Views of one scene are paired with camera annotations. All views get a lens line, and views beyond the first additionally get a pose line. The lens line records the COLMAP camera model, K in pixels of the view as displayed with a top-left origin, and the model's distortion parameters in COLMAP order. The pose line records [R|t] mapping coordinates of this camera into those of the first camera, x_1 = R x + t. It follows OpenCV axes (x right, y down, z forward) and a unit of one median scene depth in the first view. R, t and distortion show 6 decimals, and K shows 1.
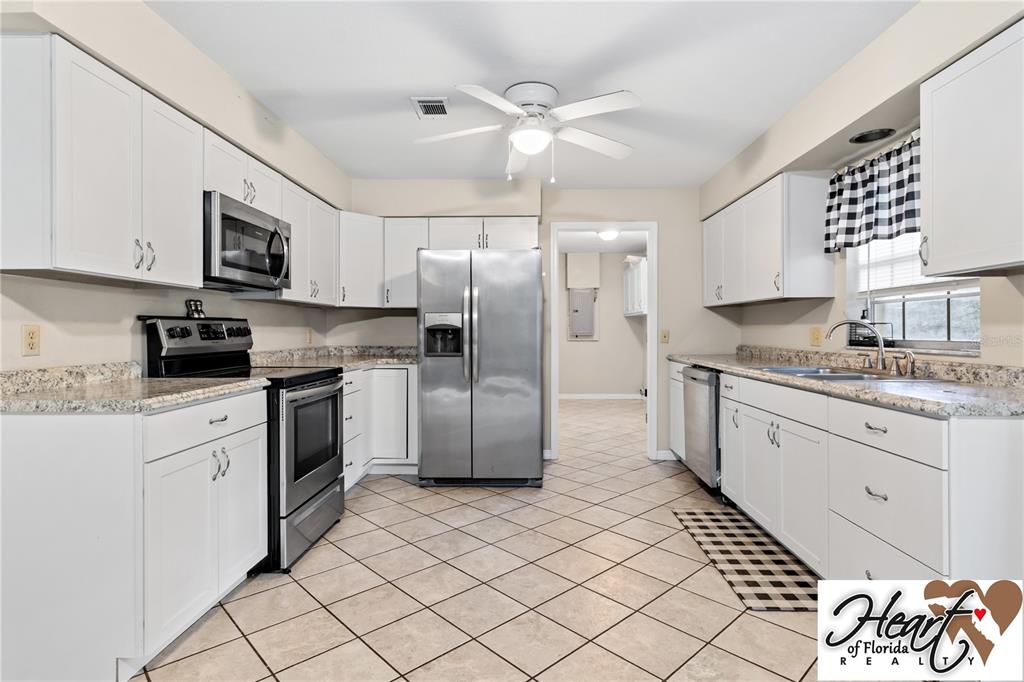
lens RADIAL K [[522.8, 0, 514.9], [0, 522.8, 331.7], [0, 0, 1]] dist [0.001353, -0.000517]
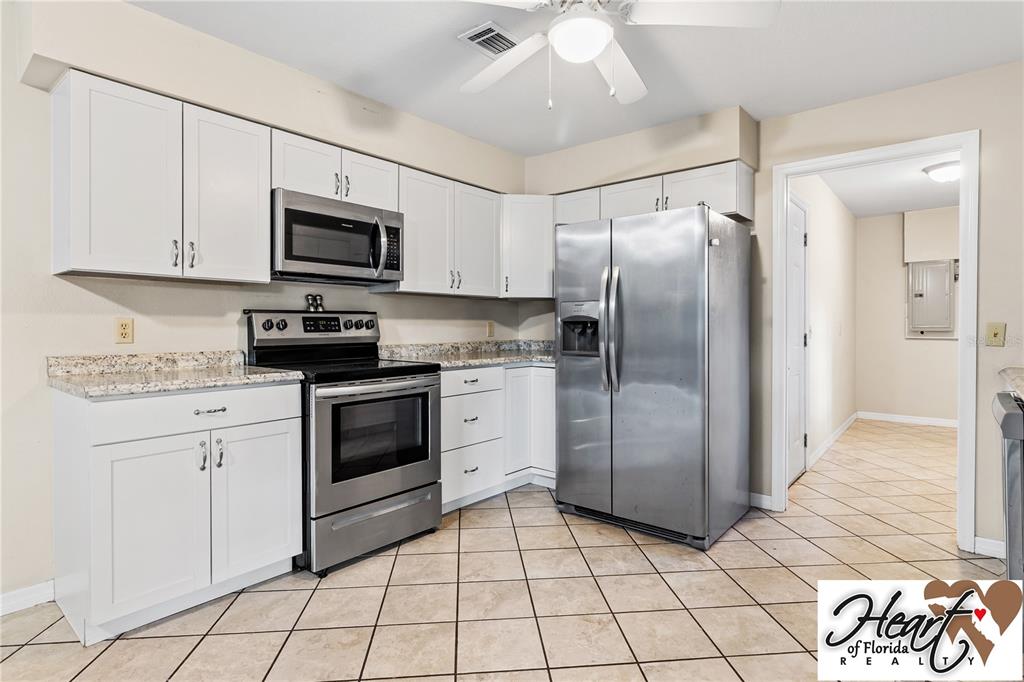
lens RADIAL K [[522.8, 0, 514.9], [0, 522.8, 331.7], [0, 0, 1]] dist [0.001353, -0.000517]
pose [[0.787790, 0.009059, -0.615878, 0.349098], [-0.002265, 0.999928, 0.011811, 0.001470], [0.615940, -0.007909, 0.787753, 0.385805]]
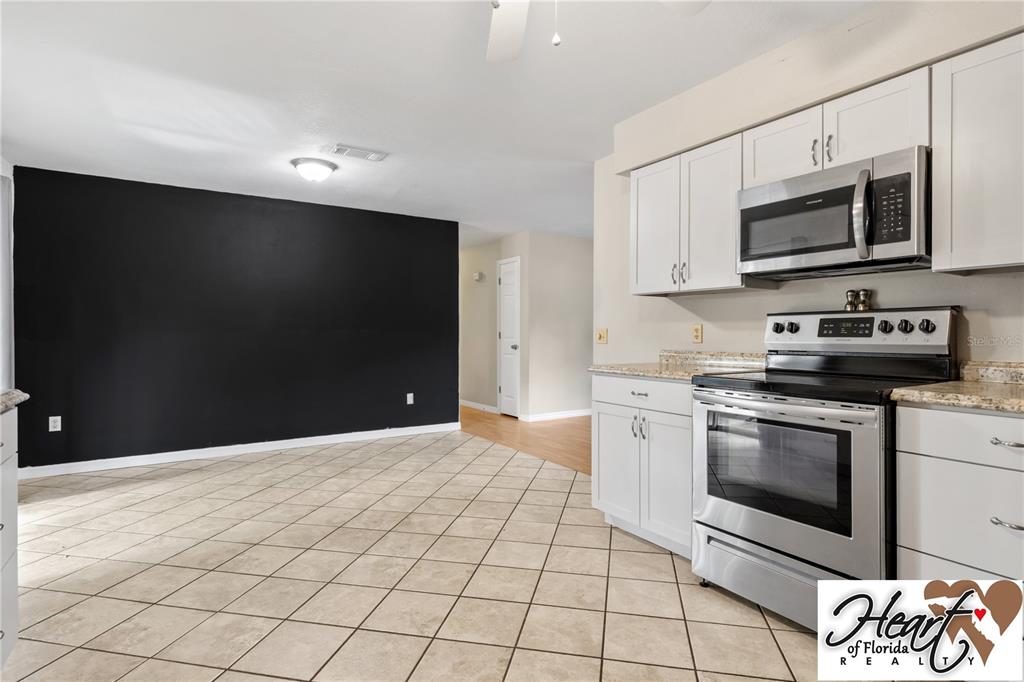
lens RADIAL K [[522.8, 0, 514.9], [0, 522.8, 331.7], [0, 0, 1]] dist [0.001353, -0.000517]
pose [[-0.824449, 0.003126, -0.565927, 0.303037], [0.003052, 0.999995, 0.001078, 0.004692], [0.565927, -0.000839, -0.824455, 1.301760]]
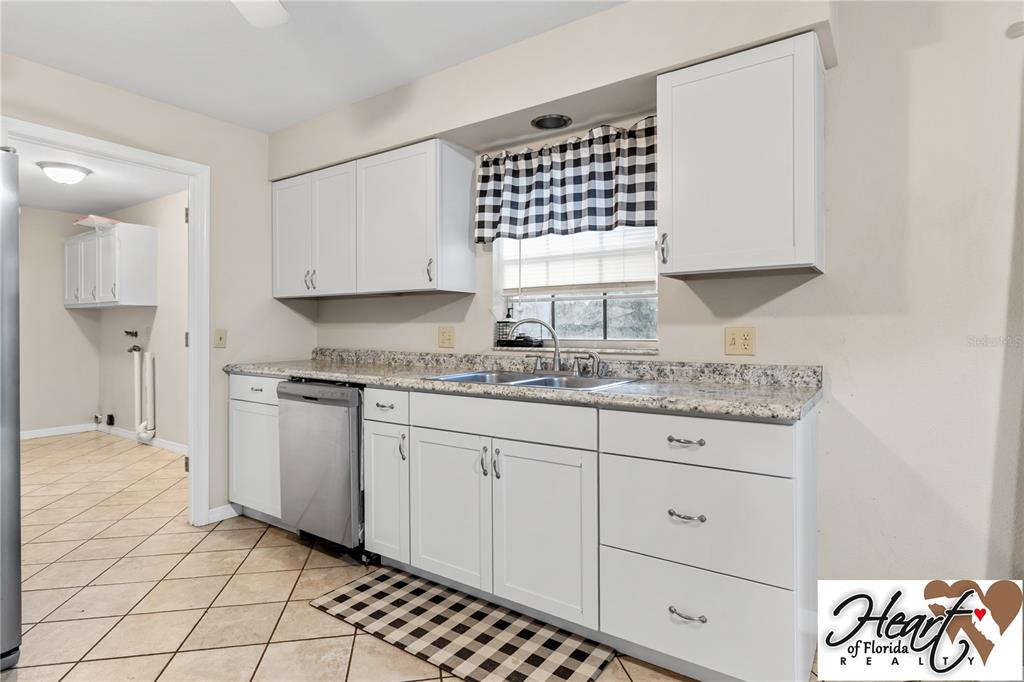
lens RADIAL K [[531.7, 0, 515.1], [0, 531.7, 329.9], [0, 0, 1]] dist [0.001461, 0.000191]
pose [[0.542984, 0.002608, 0.839739, -0.131863], [-0.000021, 0.999995, -0.003092, 0.000540], [-0.839743, 0.001661, 0.542981, 0.467165]]
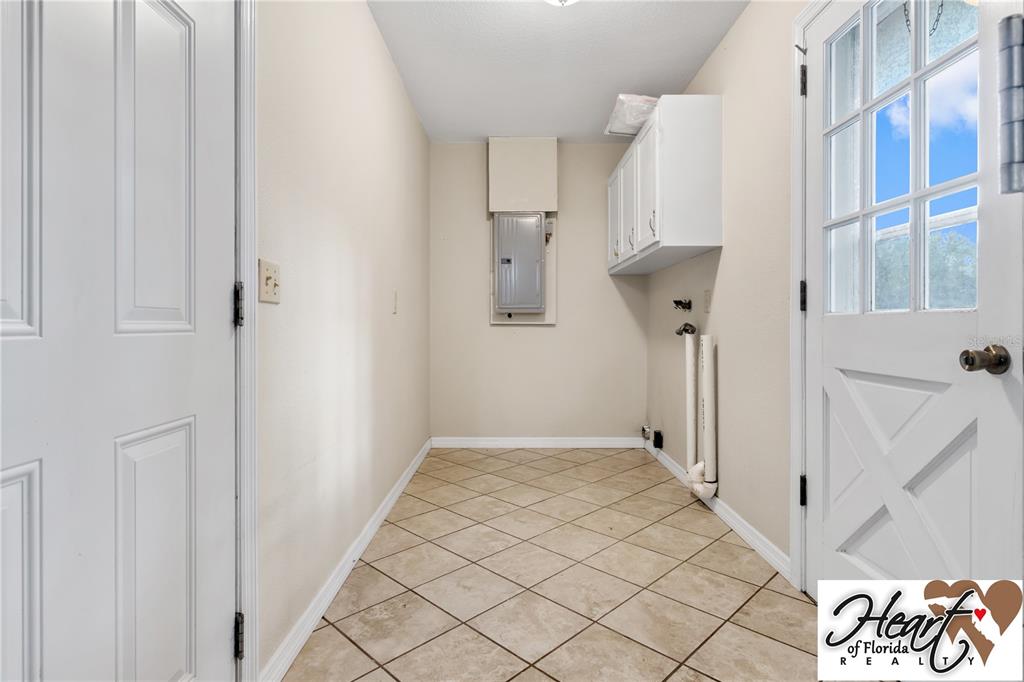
lens RADIAL K [[531.7, 0, 515.1], [0, 531.7, 329.9], [0, 0, 1]] dist [0.001461, 0.000191]
pose [[0.999441, 0.004289, 0.033163, 0.311151], [-0.004530, 0.999964, 0.007187, 0.052972], [-0.033131, -0.007333, 0.999424, 1.499330]]
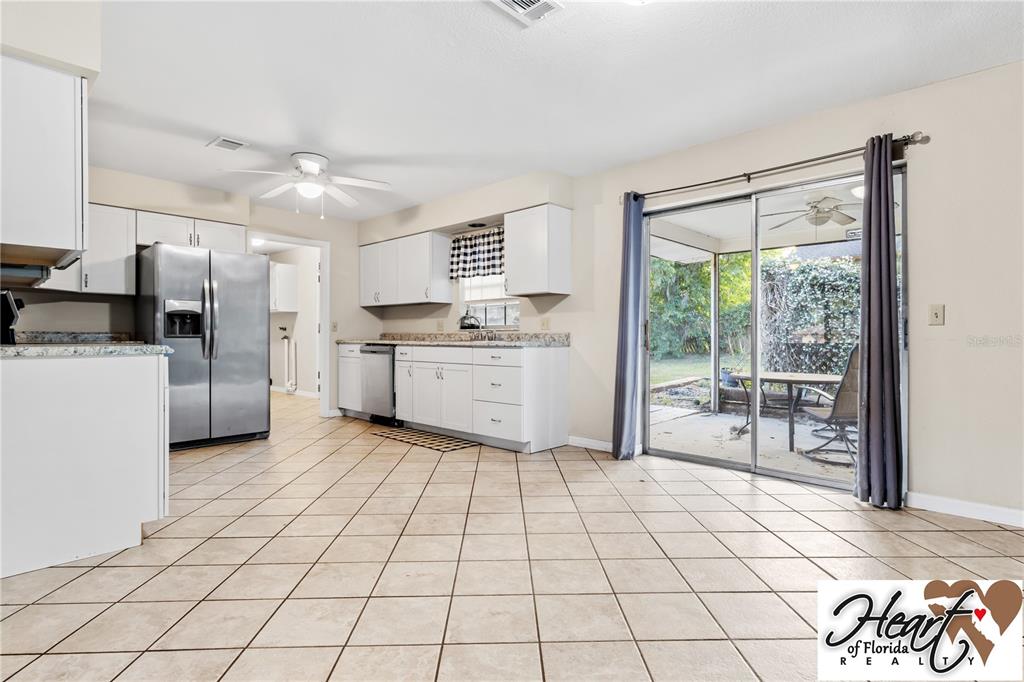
lens RADIAL K [[522.8, 0, 514.9], [0, 522.8, 331.7], [0, 0, 1]] dist [0.001353, -0.000517]
pose [[0.669816, 0.009810, 0.742463, -0.640240], [-0.001719, 0.999931, -0.011661, 0.058352], [-0.742525, 0.006534, 0.669786, -0.417406]]
